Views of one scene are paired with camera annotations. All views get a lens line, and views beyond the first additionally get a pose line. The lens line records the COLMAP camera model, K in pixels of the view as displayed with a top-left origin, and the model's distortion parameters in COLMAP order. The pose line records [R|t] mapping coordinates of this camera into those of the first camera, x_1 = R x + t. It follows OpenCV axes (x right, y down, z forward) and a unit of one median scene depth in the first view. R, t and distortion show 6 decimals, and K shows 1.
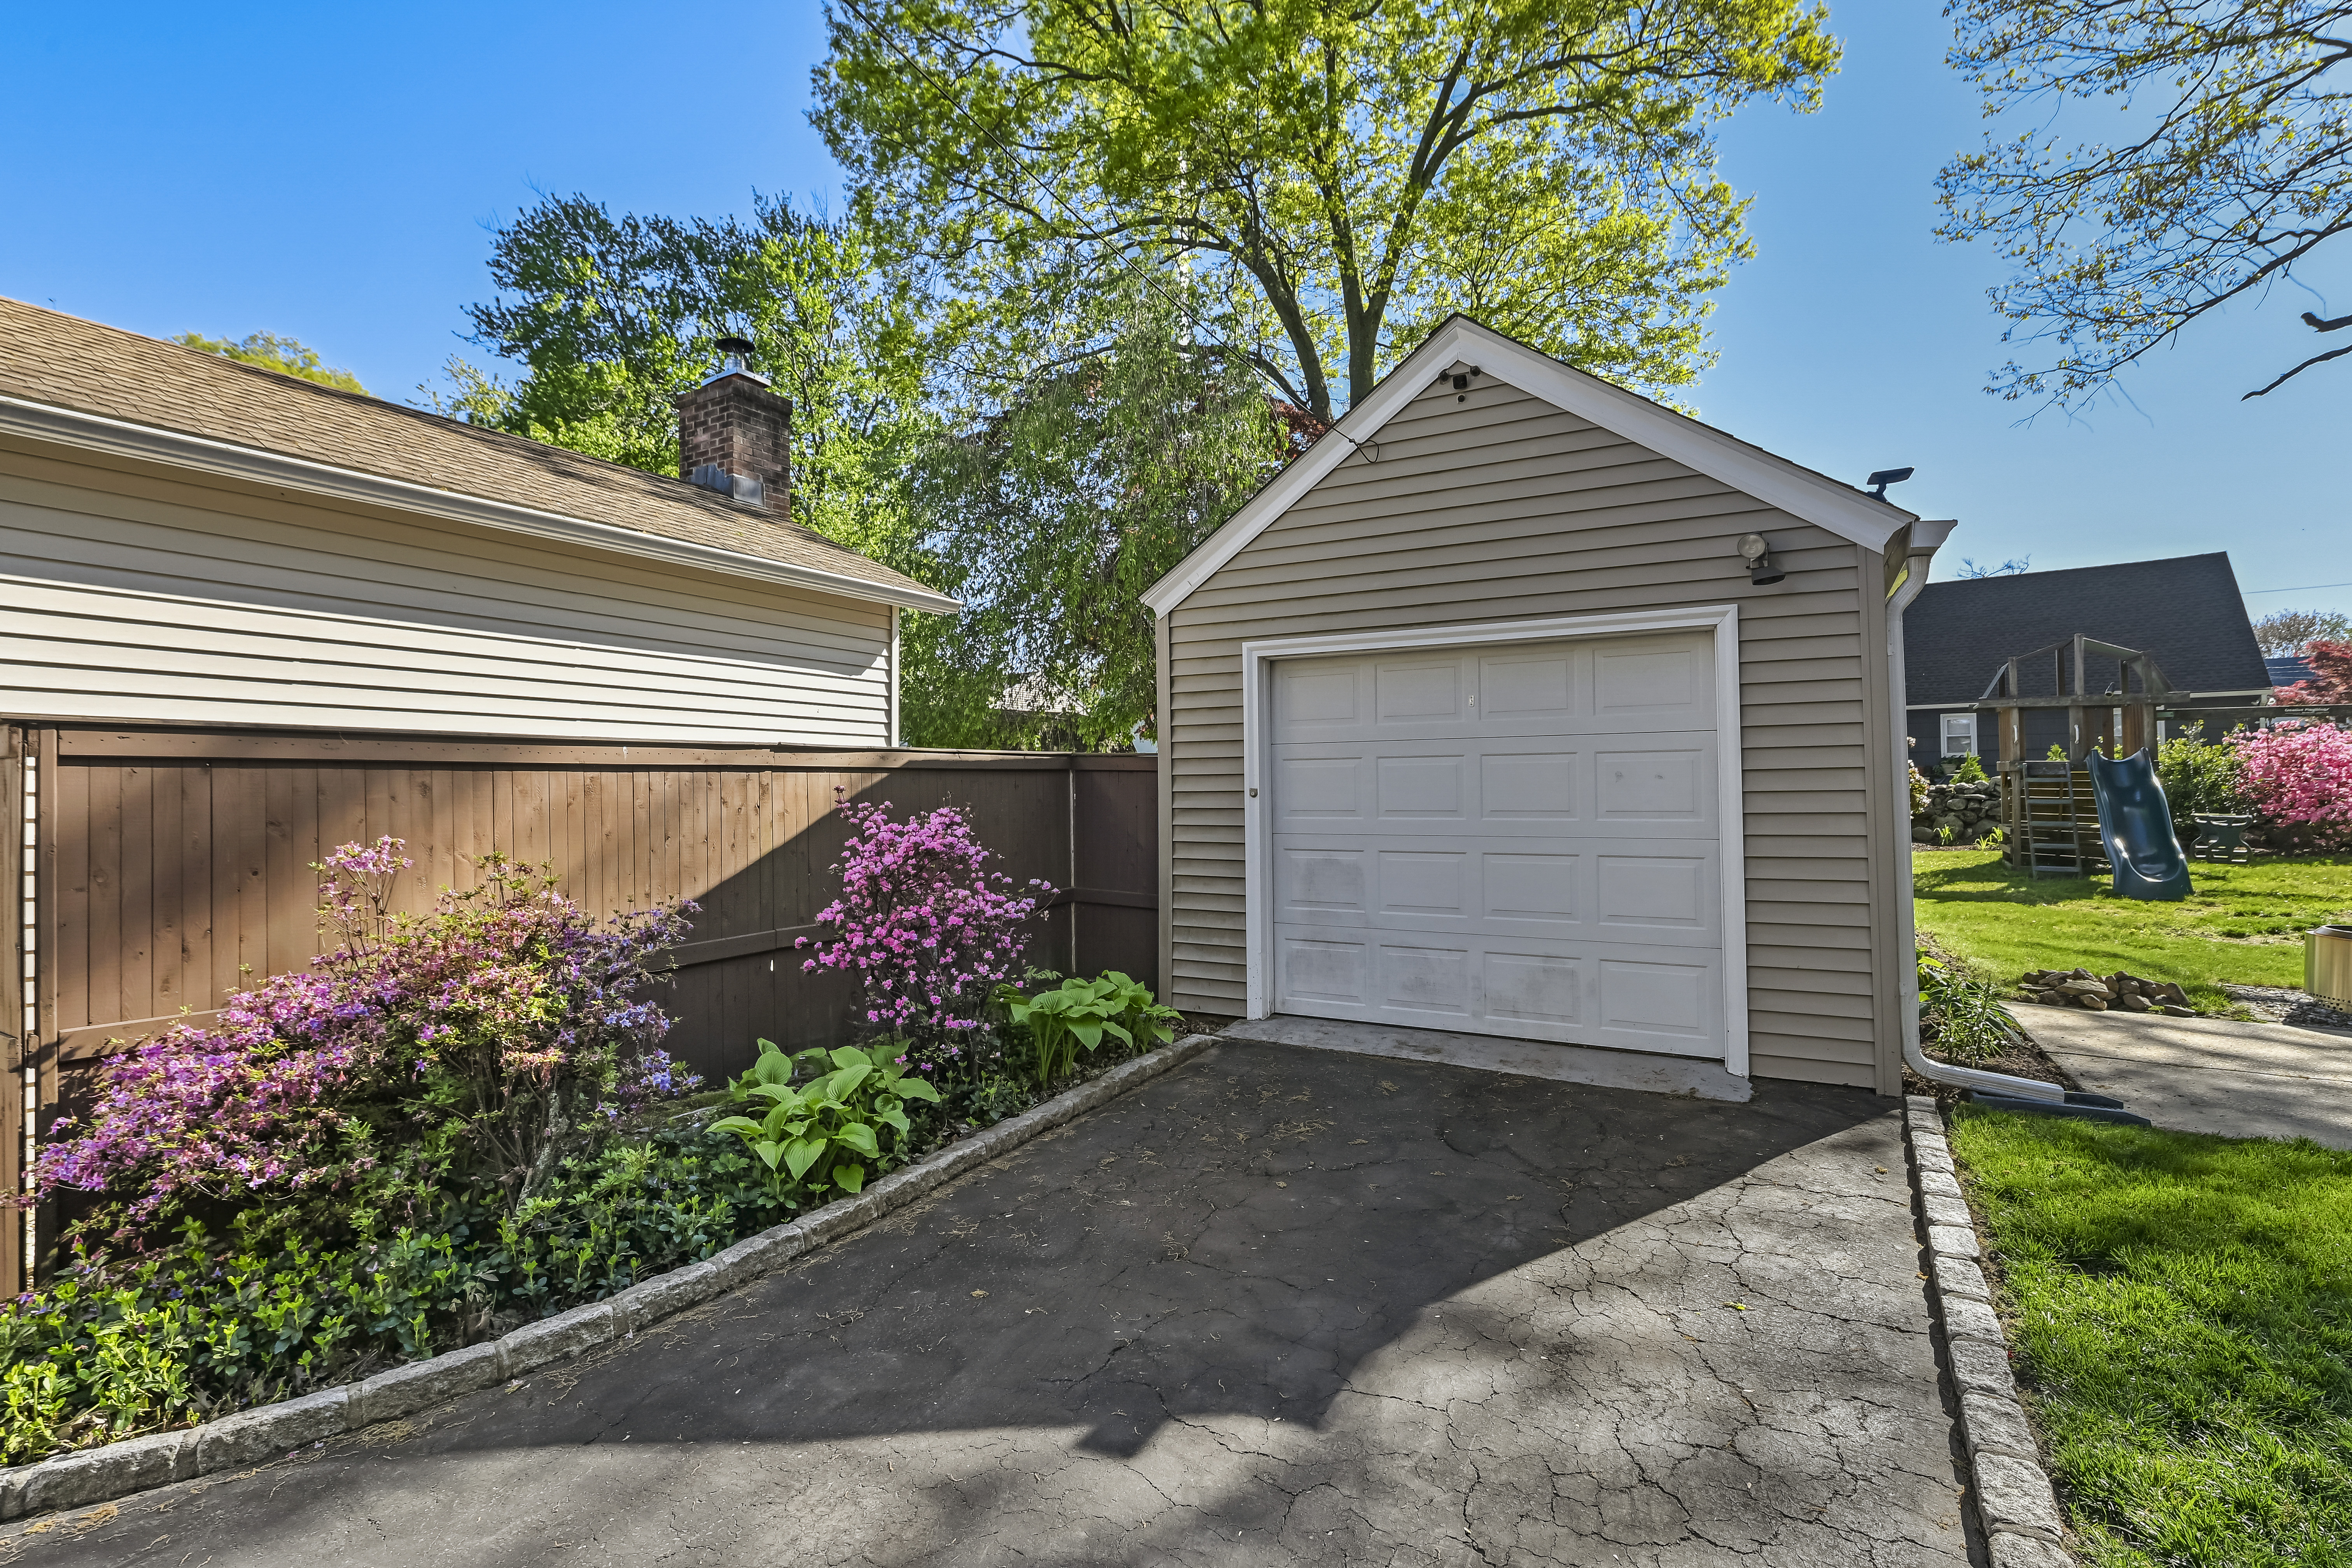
lens RADIAL K [[1165.9, 0, 1171.6], [0, 1165.9, 782.3], [0, 0, 1]] dist [-0.003491, 0.002039]
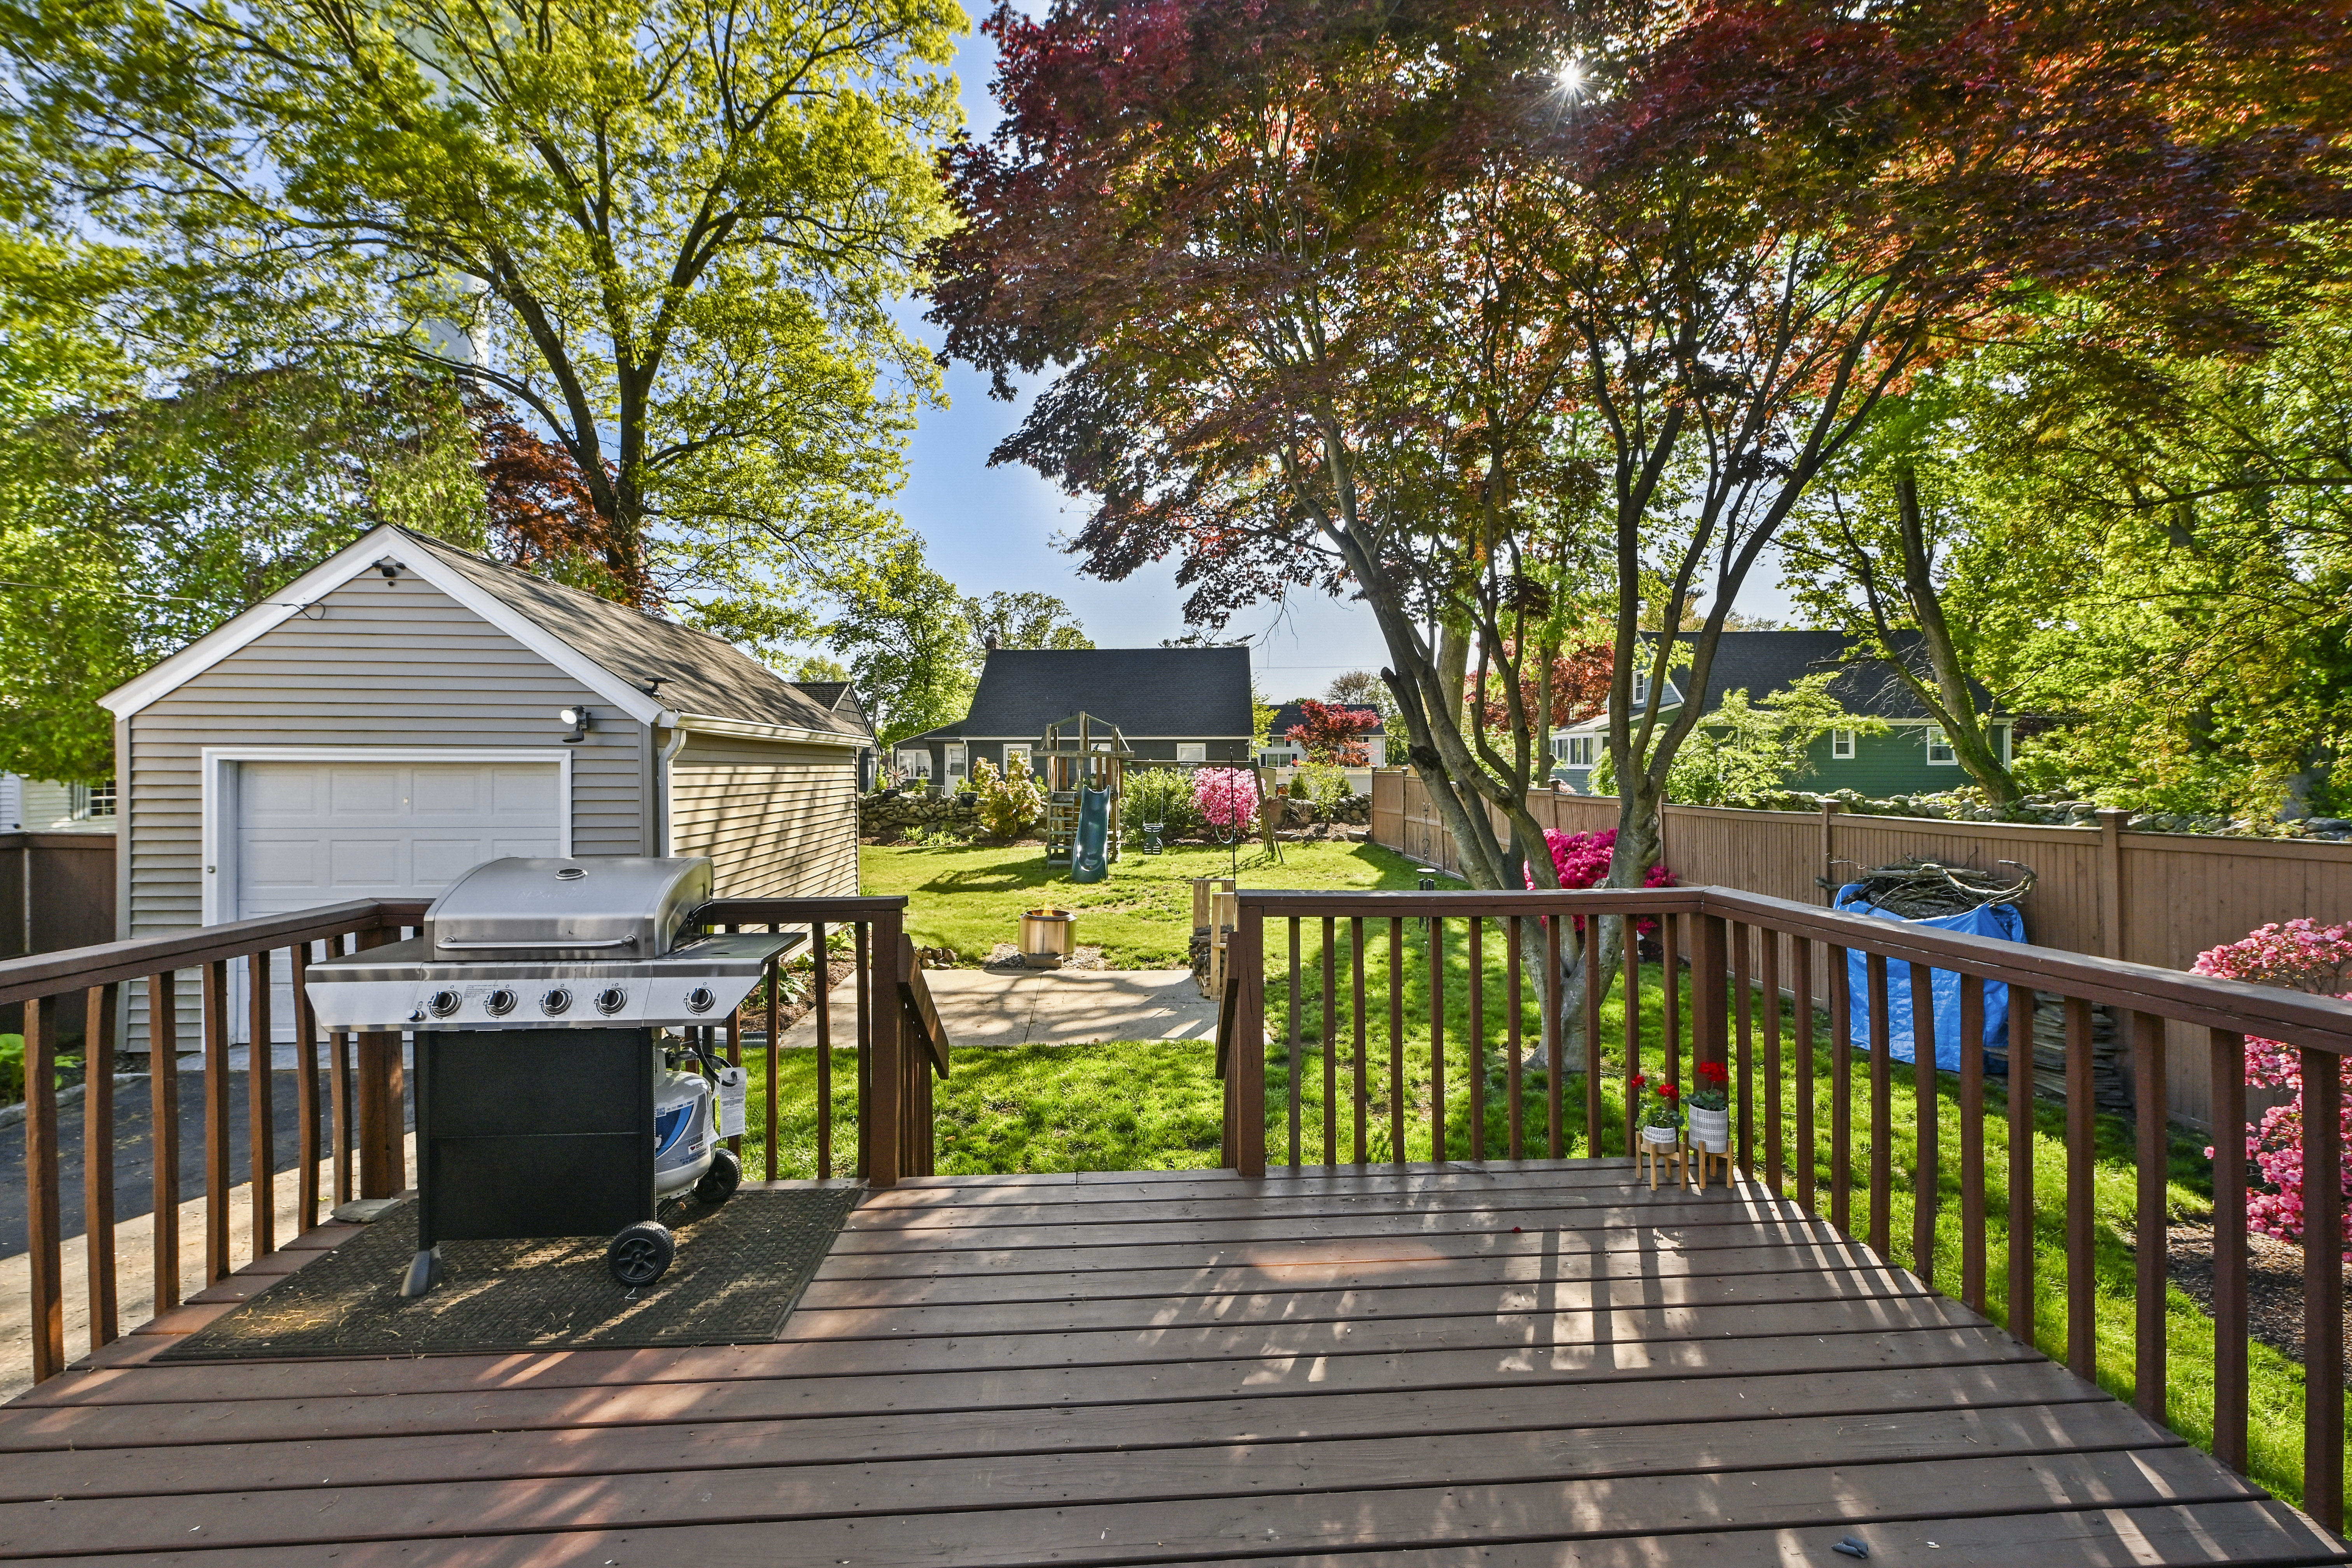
lens RADIAL K [[1003.3, 0, 1181.6], [0, 1003.3, 786.7], [0, 0, 1]] dist [-0.004949, -0.000520]
pose [[0.815587, 0.006264, 0.578600, 0.281635], [-0.004419, 0.999980, -0.004596, -0.075089], [-0.578617, 0.001192, 0.815598, -0.433328]]
